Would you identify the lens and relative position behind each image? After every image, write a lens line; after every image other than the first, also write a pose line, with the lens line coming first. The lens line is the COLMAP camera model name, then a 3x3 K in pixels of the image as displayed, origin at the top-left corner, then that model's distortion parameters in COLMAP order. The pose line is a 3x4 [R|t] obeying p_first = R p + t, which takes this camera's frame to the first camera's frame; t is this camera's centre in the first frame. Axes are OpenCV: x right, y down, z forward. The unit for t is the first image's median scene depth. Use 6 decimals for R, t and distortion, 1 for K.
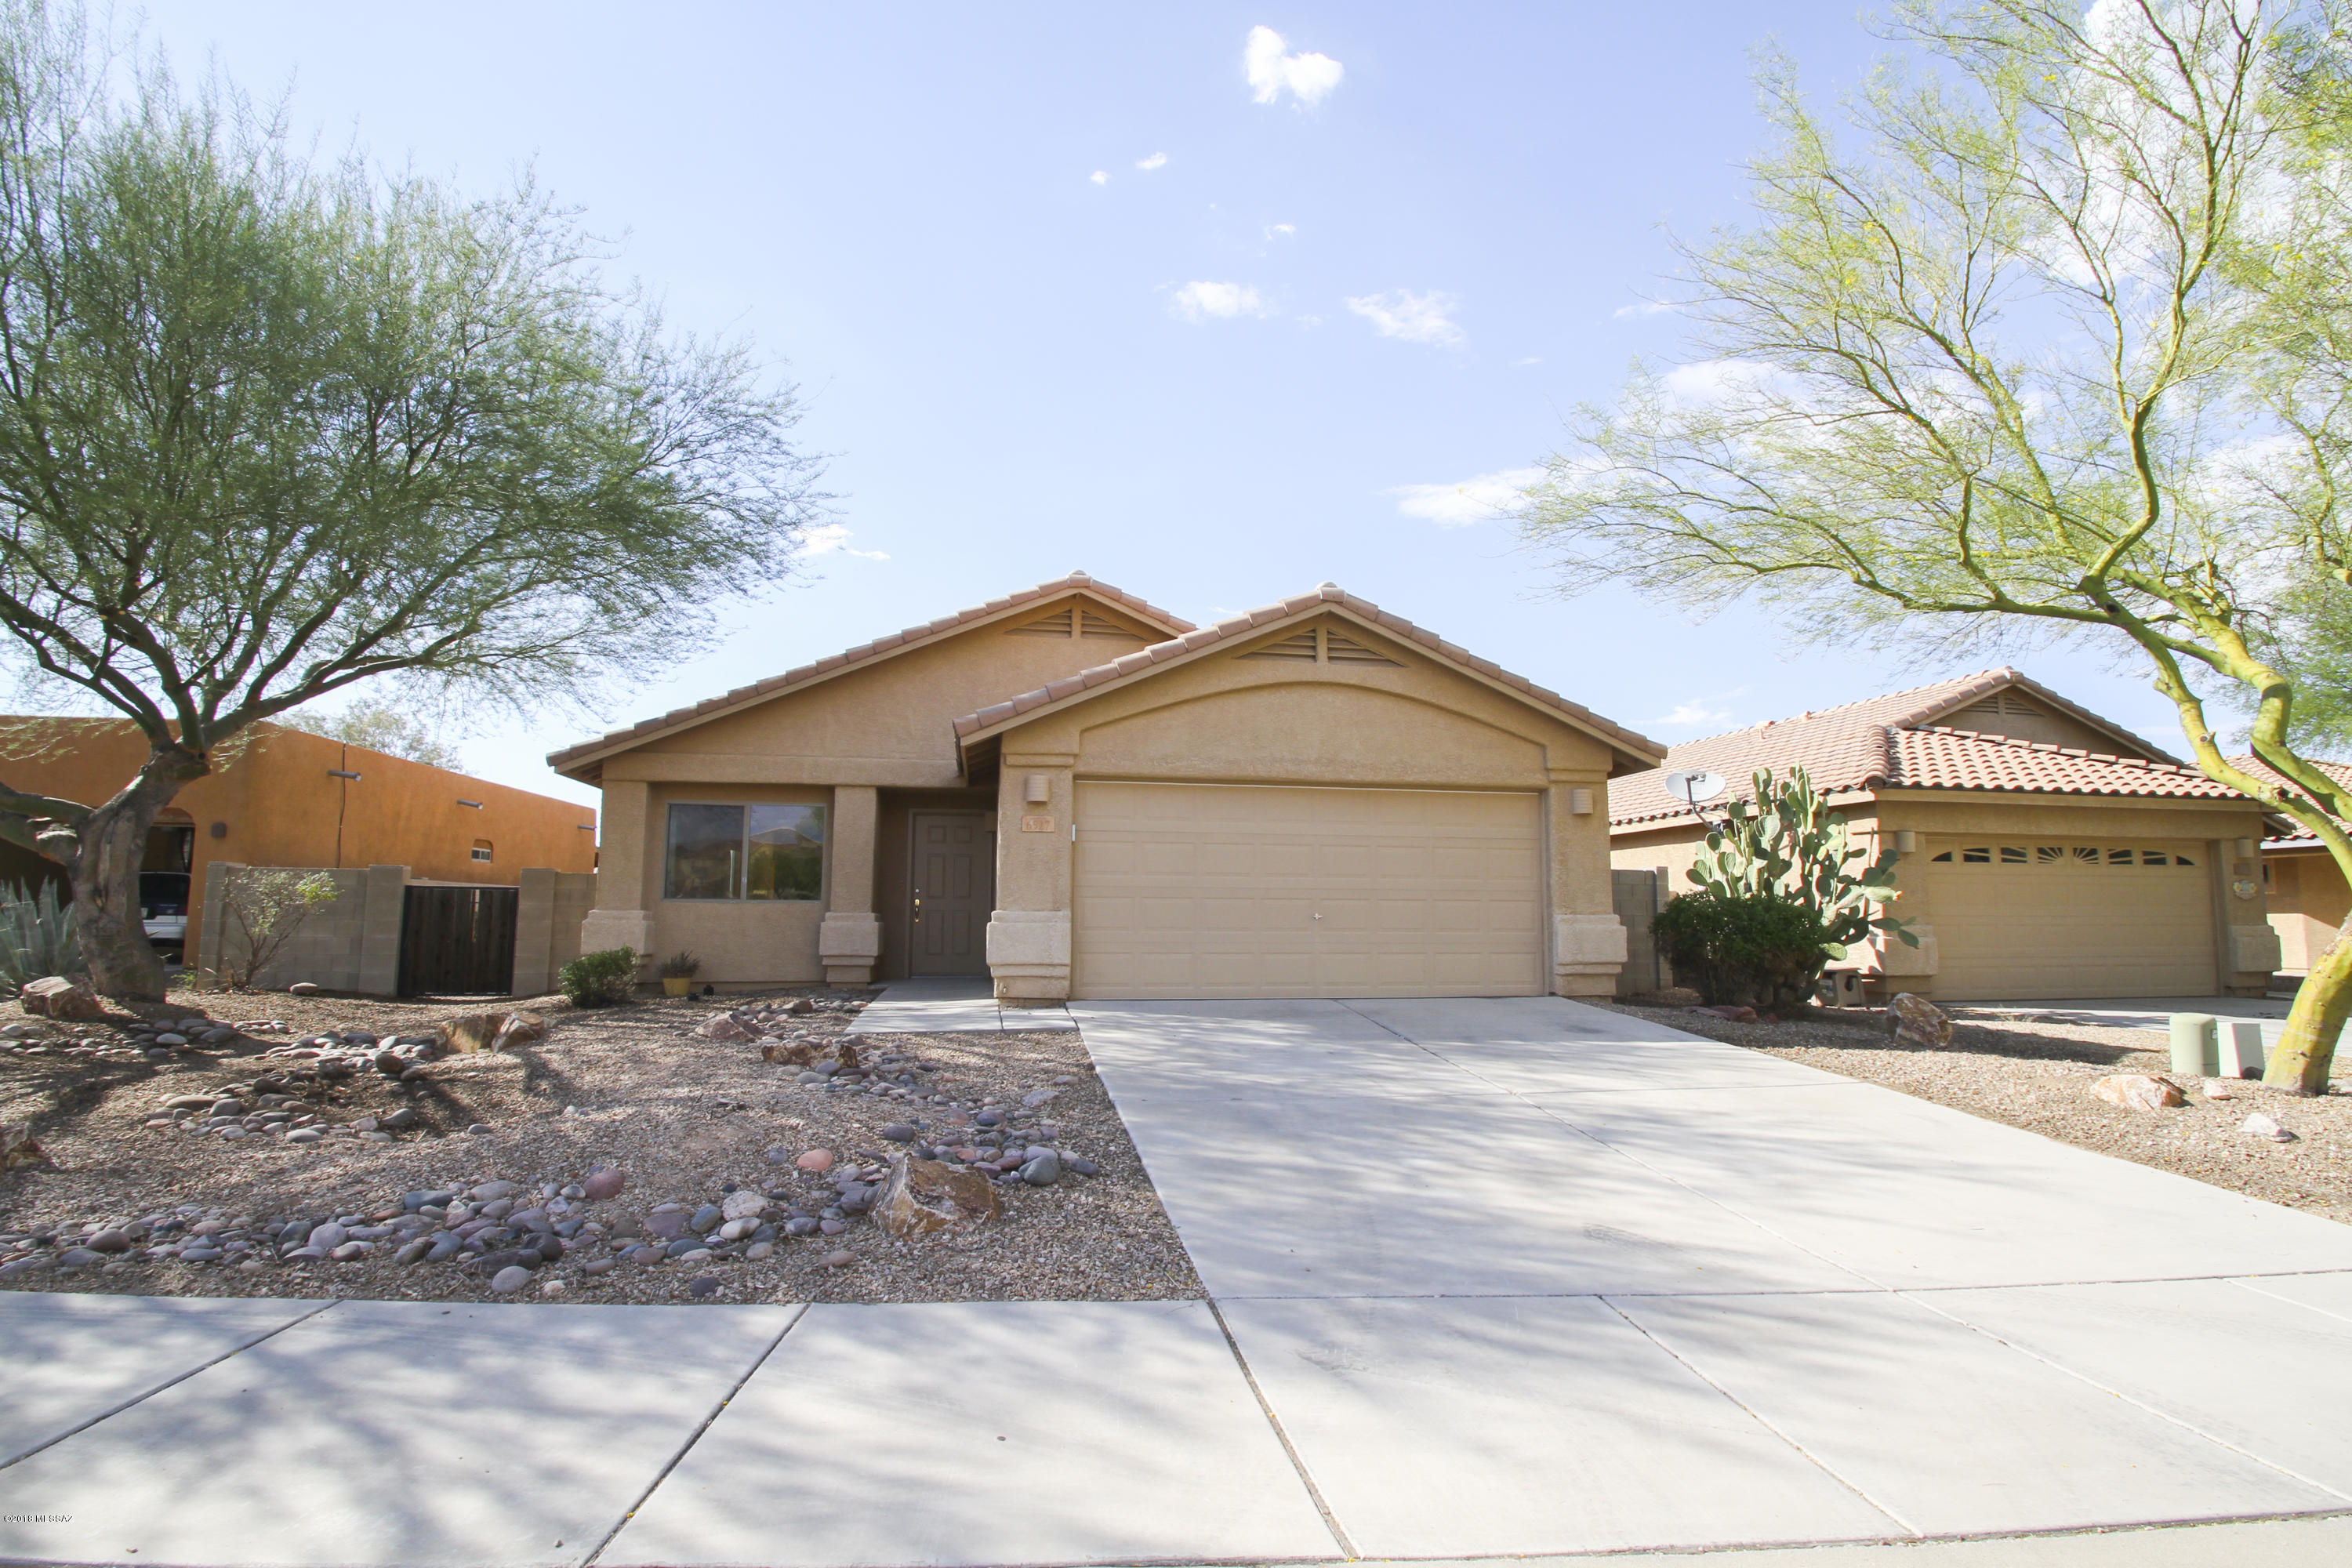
lens RADIAL K [[1093.8, 0, 1182.0], [0, 1093.8, 800.4], [0, 0, 1]] dist [0.010181, -0.015758]
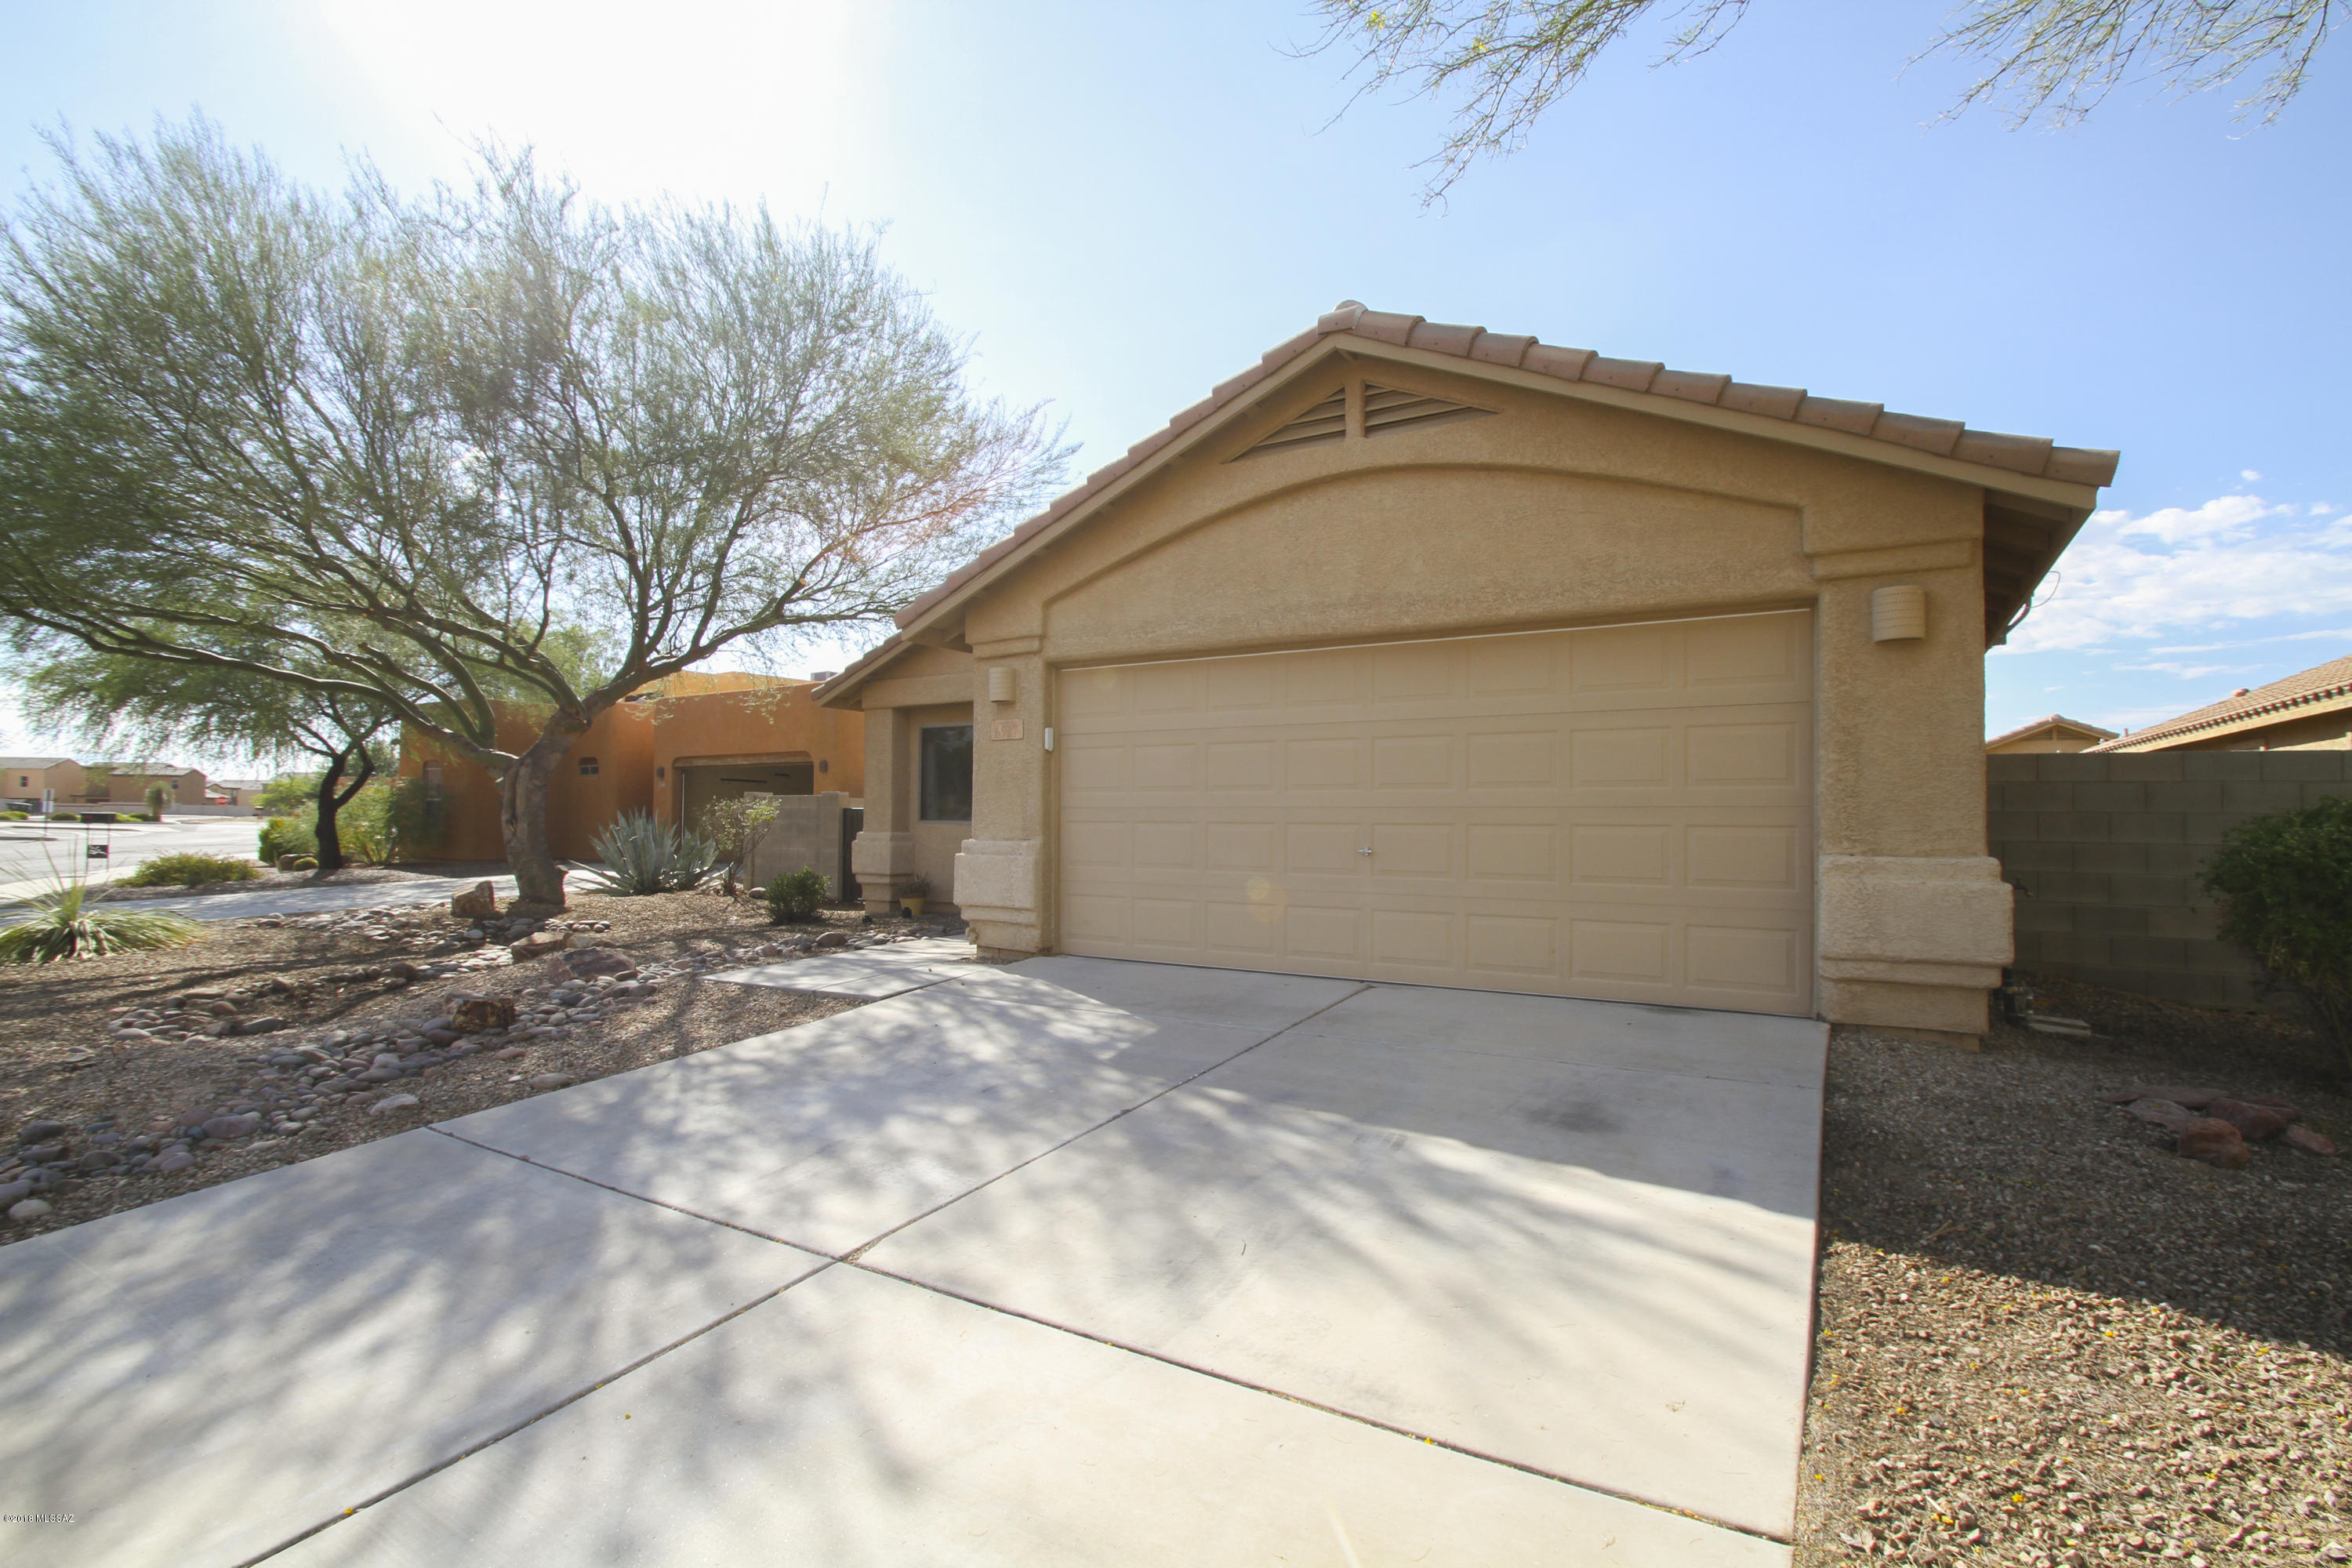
lens RADIAL K [[1114.2, 0, 1176.0], [0, 1114.2, 784.0], [0, 0, 1]] dist [0.003437, -0.007295]
pose [[0.745846, -0.023884, -0.665690, 0.455699], [0.068956, 0.996756, 0.041497, 0.032902], [0.662540, -0.076854, 0.745073, 0.445504]]
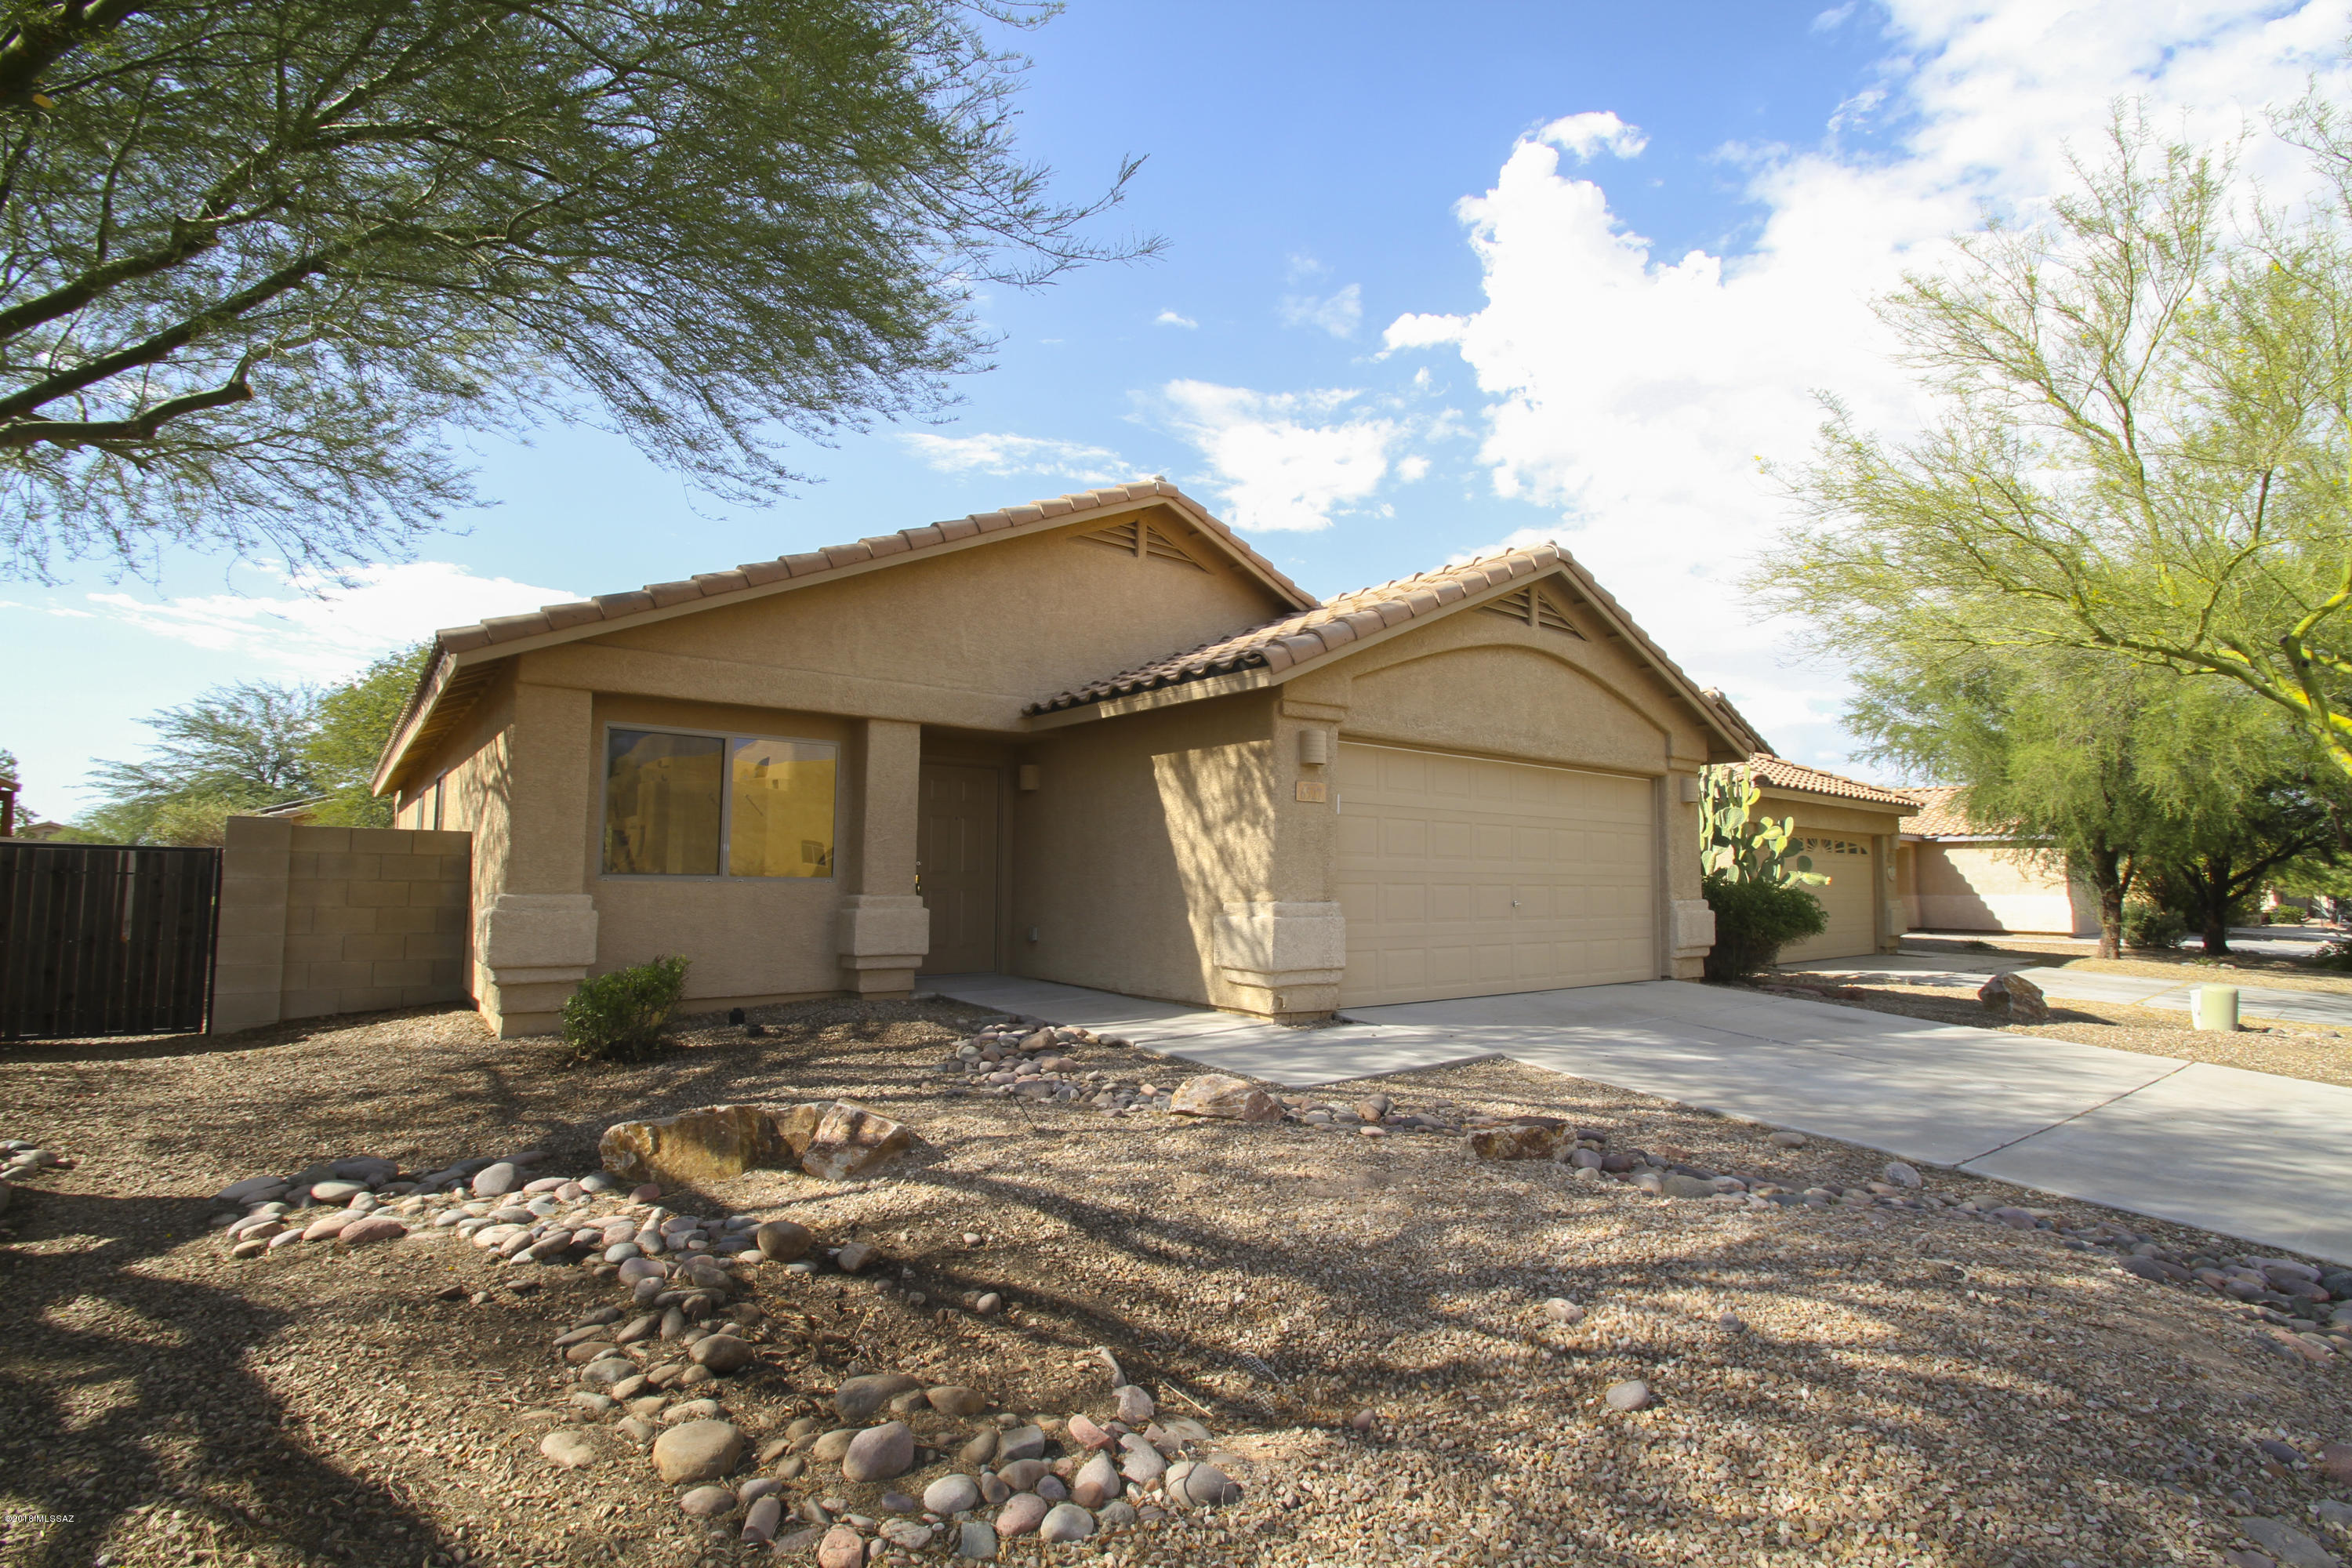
lens RADIAL K [[1068.3, 0, 1177.2], [0, 1068.3, 791.7], [0, 0, 1]] dist [0.003347, -0.007478]
pose [[0.886968, 0.042779, 0.459845, -0.530525], [-0.057913, 0.998144, 0.018848, 0.011048], [-0.458185, -0.043349, 0.887799, 0.331428]]
